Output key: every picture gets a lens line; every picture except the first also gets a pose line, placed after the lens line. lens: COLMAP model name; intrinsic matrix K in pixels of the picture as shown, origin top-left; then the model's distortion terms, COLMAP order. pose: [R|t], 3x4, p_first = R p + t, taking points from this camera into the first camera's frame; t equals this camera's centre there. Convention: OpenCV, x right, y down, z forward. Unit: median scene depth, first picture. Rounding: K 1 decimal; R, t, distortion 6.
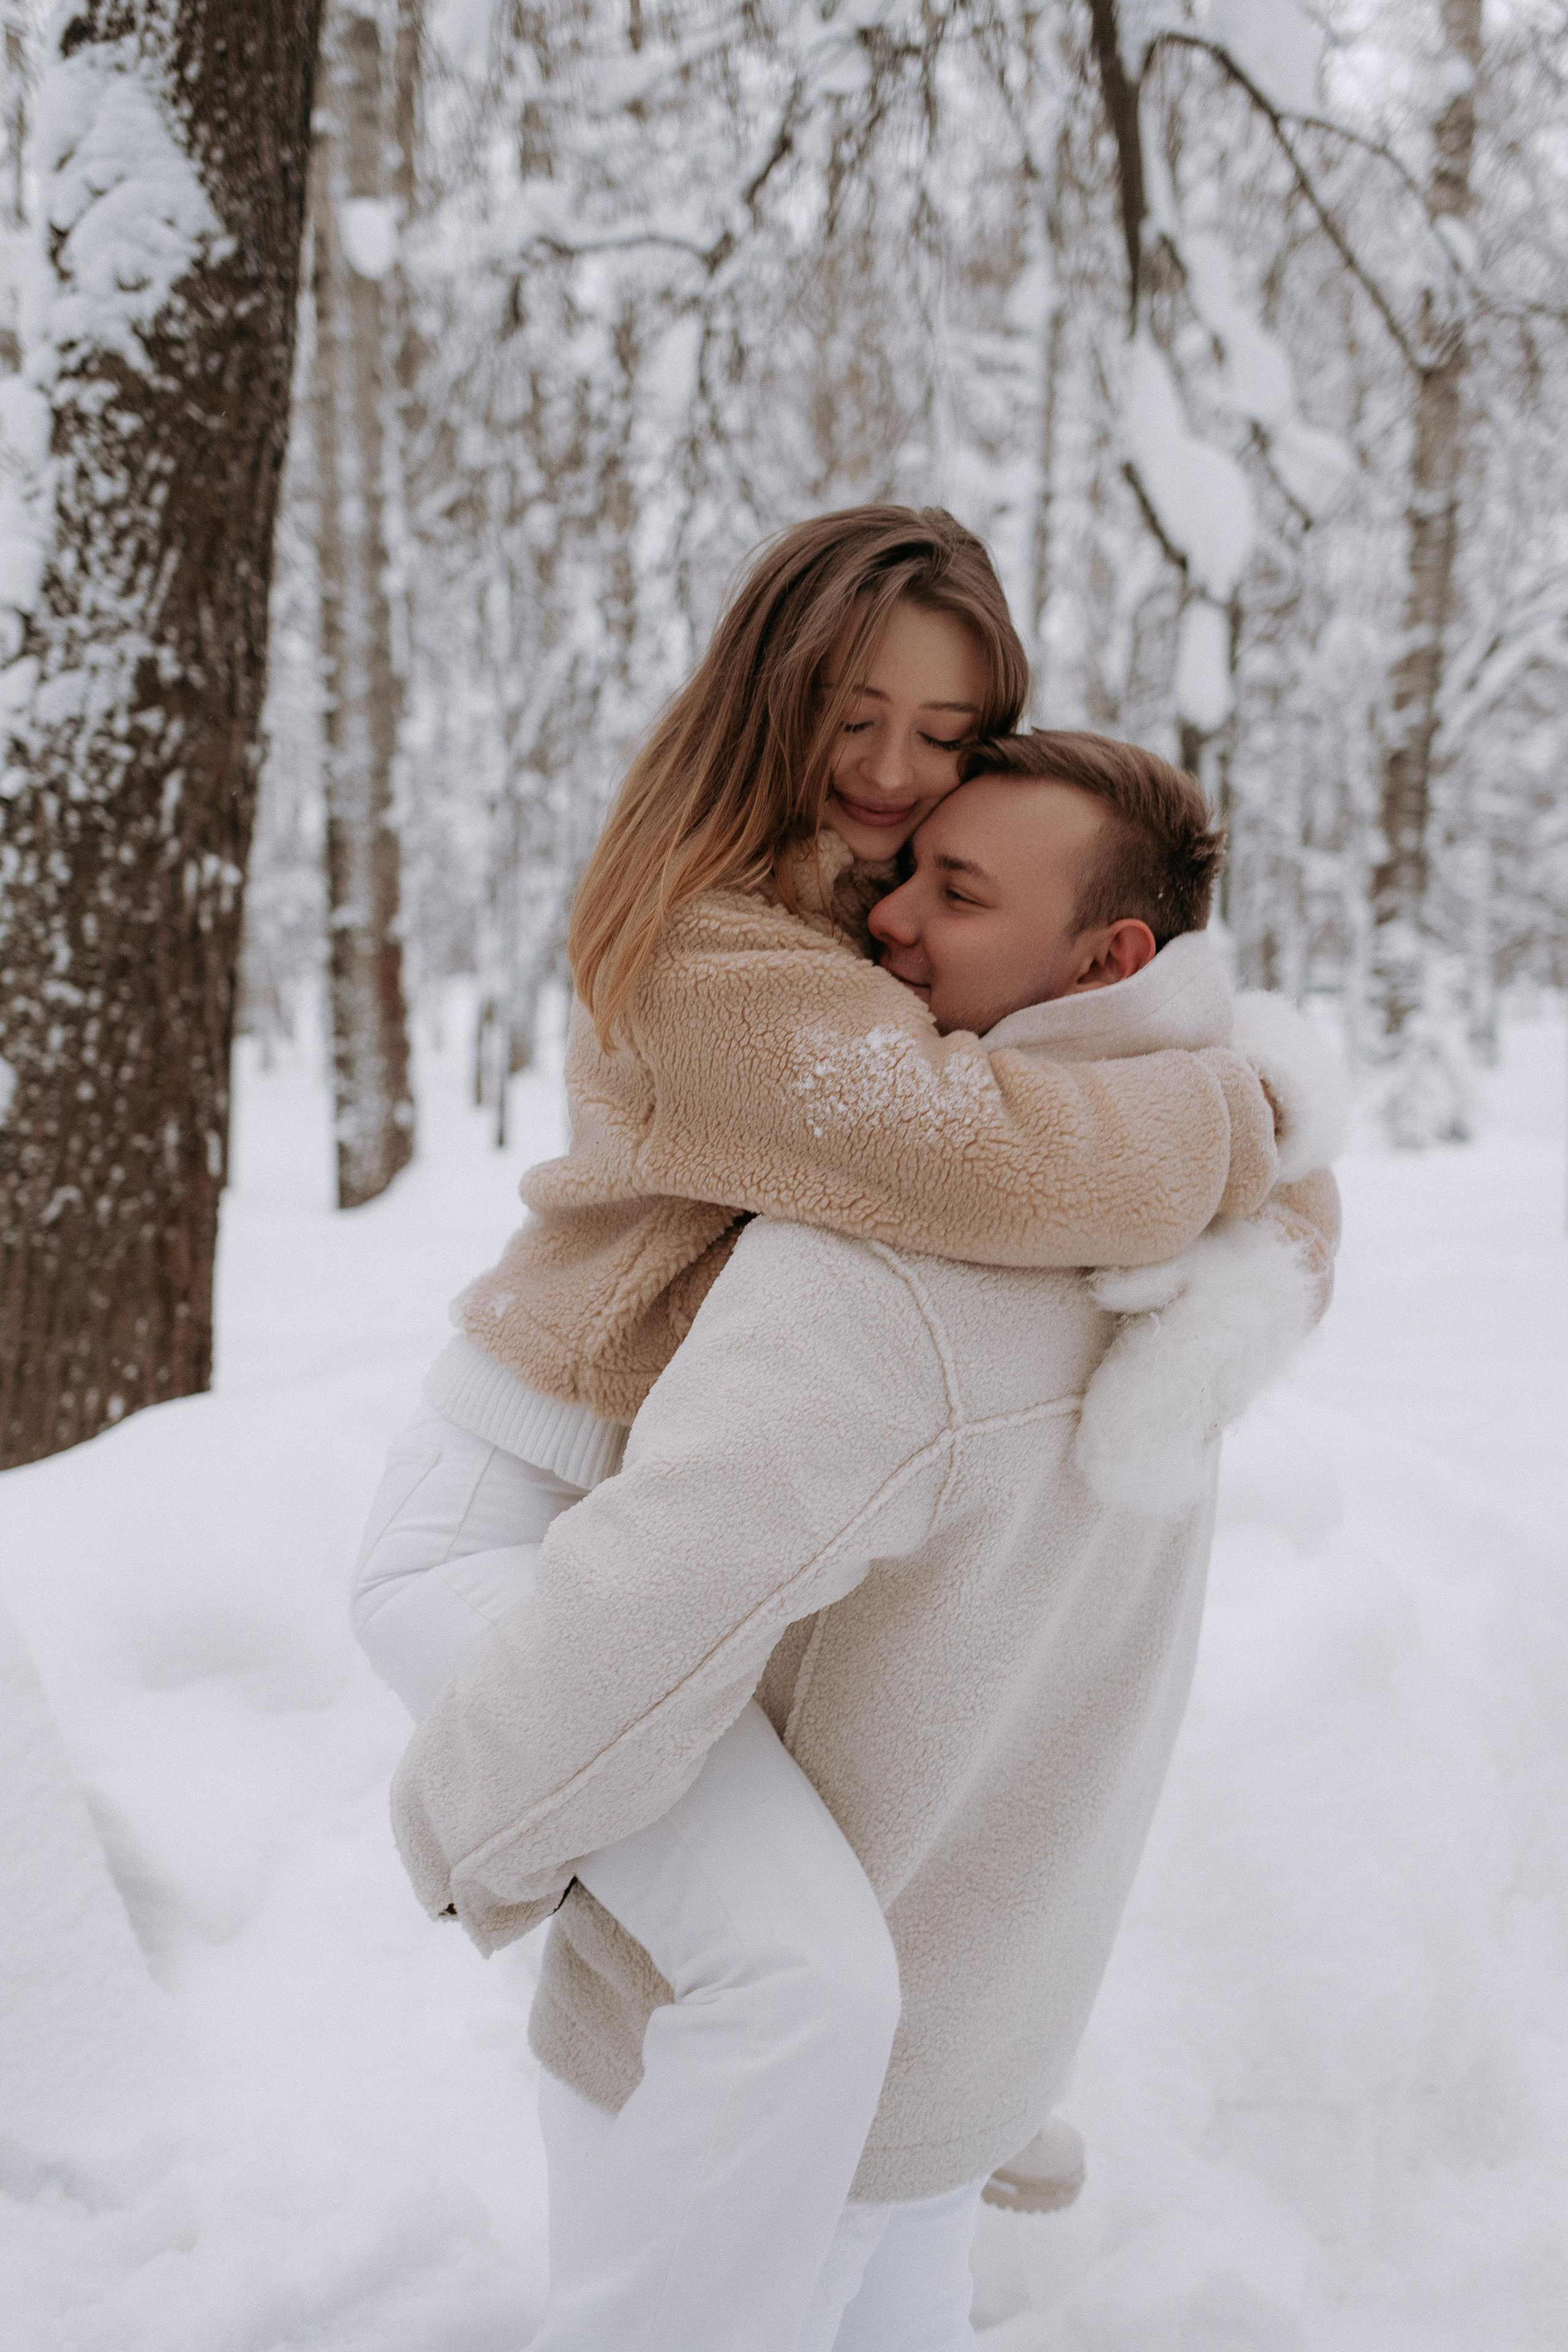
lens RADIAL K [[2423.7, 0, 810.0], [0, 2423.7, 1161.0], [0, 0, 1]] dist [0.015425, -0.011554]
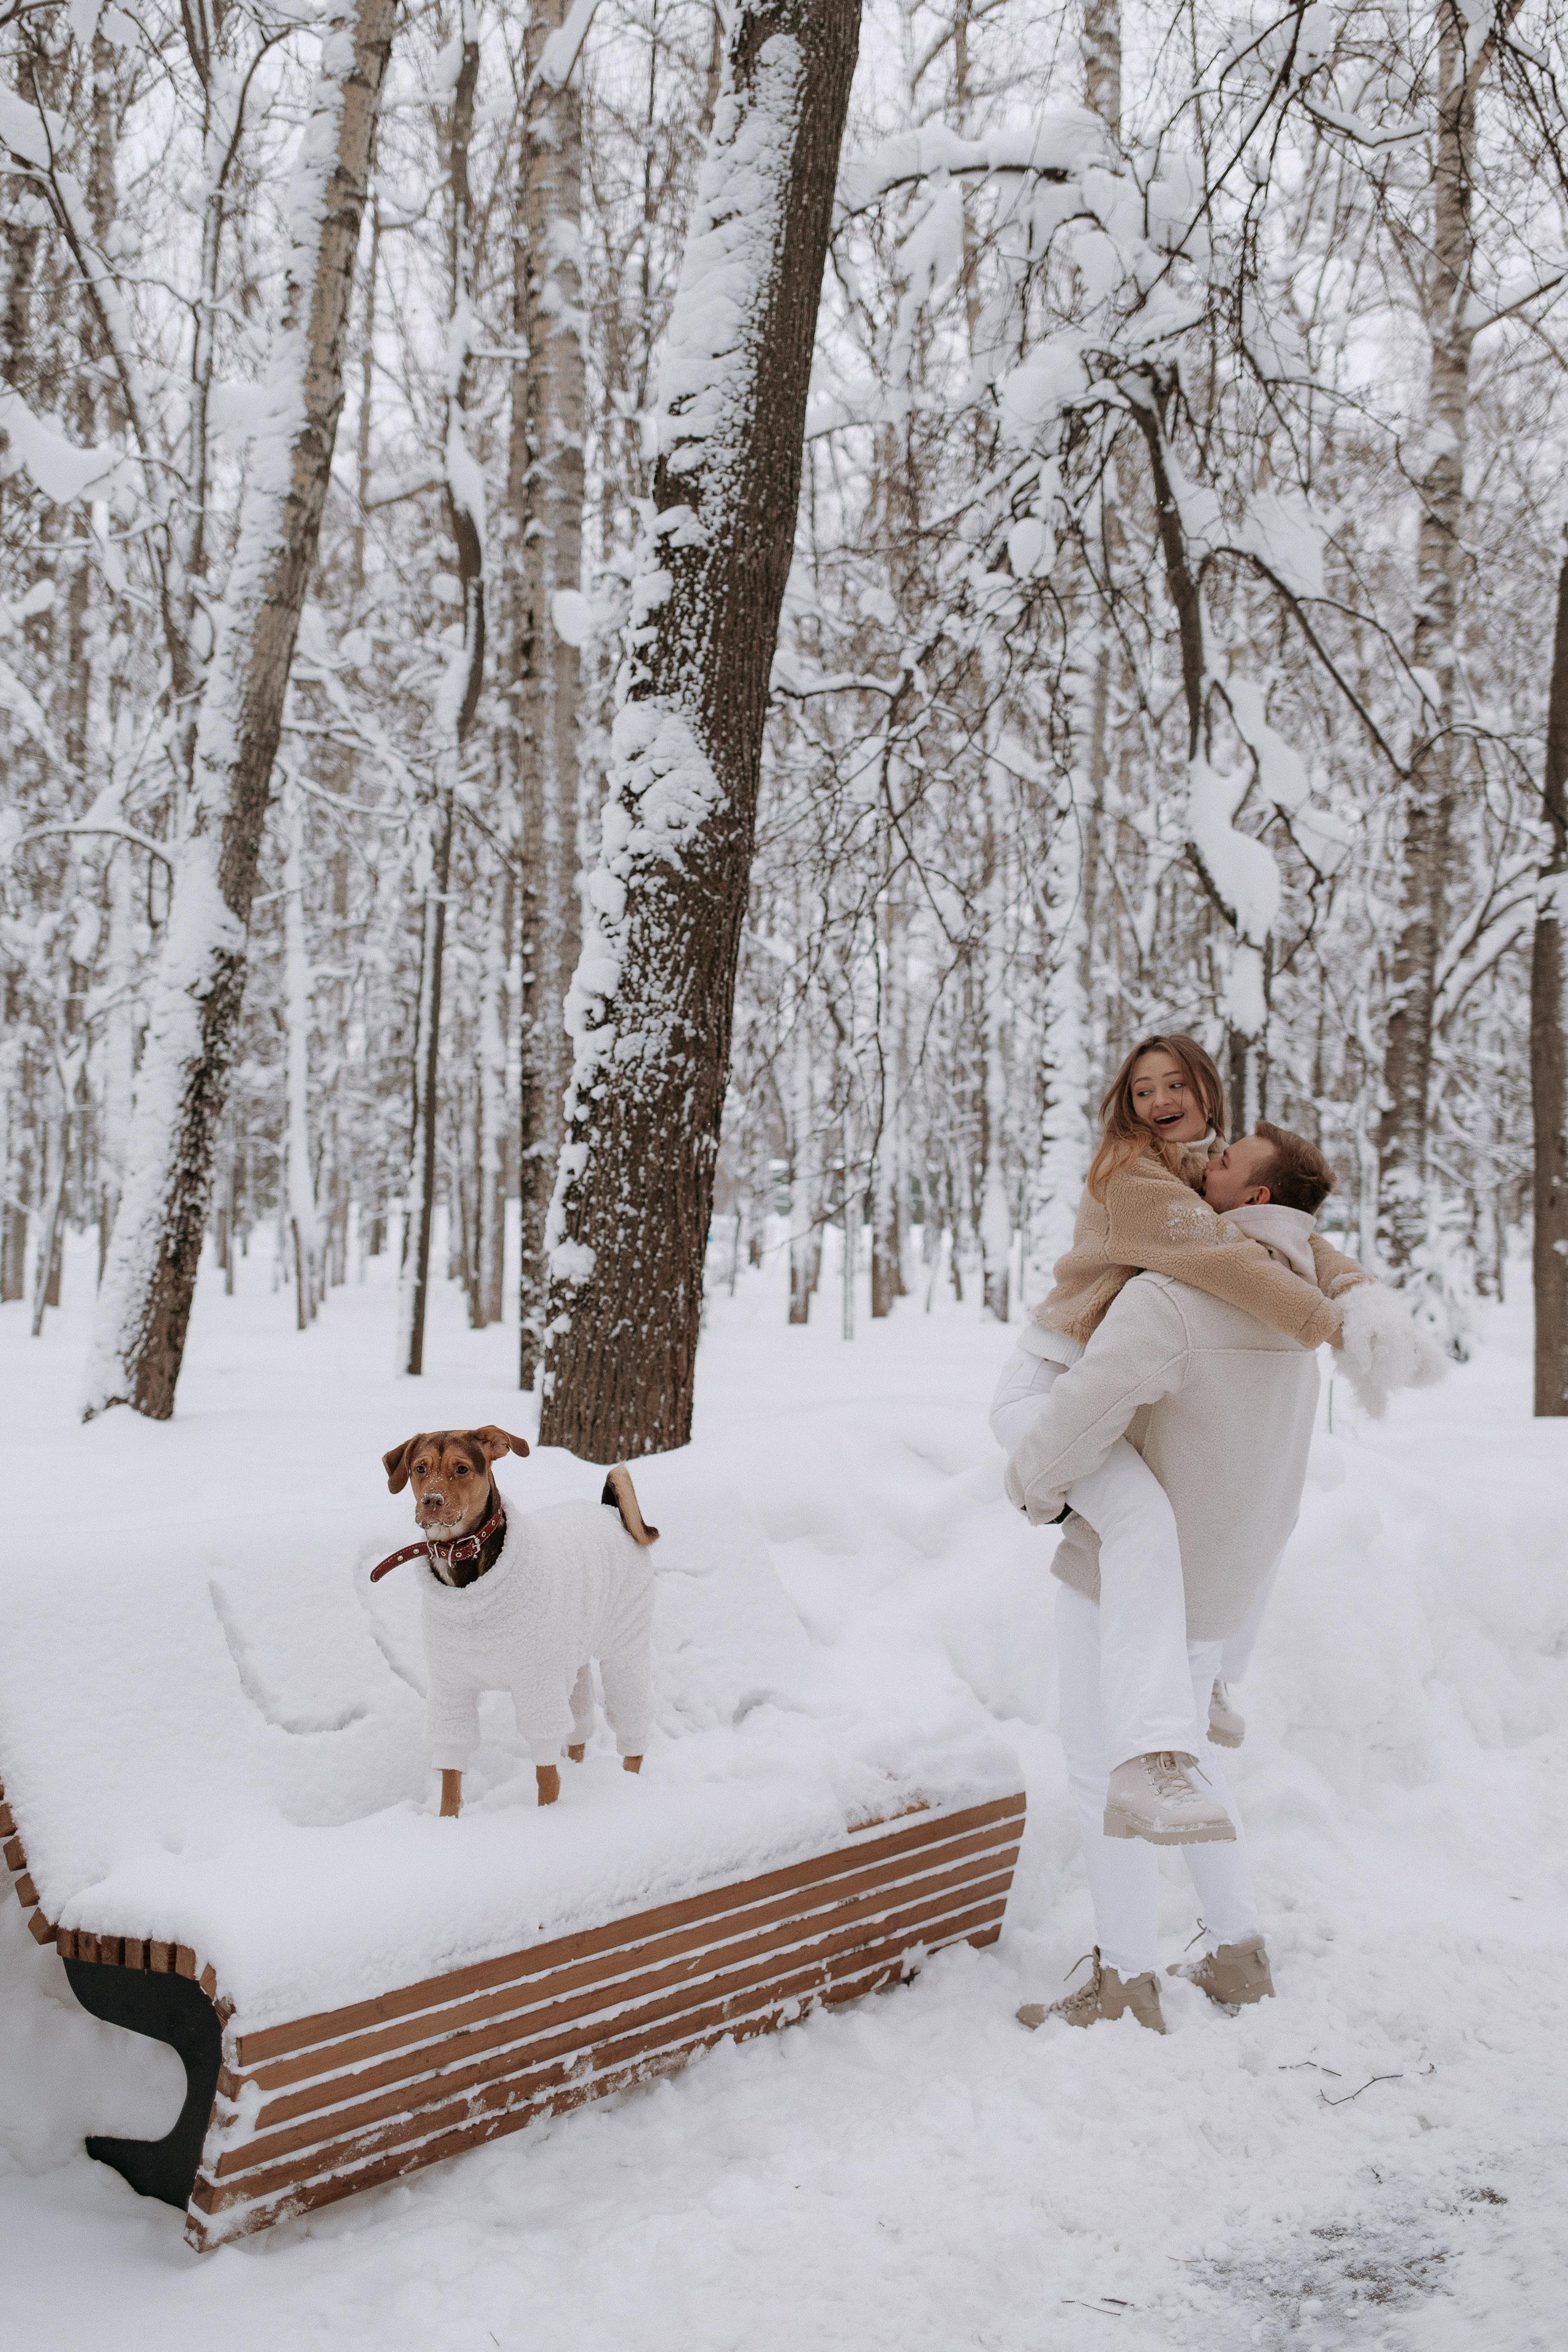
lens RADIAL K [[2402.9, 0, 786.2], [0, 2402.9, 1086.3], [0, 0, 1]] dist [0.038277, -0.007643]
pose [[0.999723, 0.015517, -0.017698, -0.158826], [-0.017593, 0.992143, -0.123866, 0.058370], [0.015637, 0.124143, 0.992141, -0.769224]]
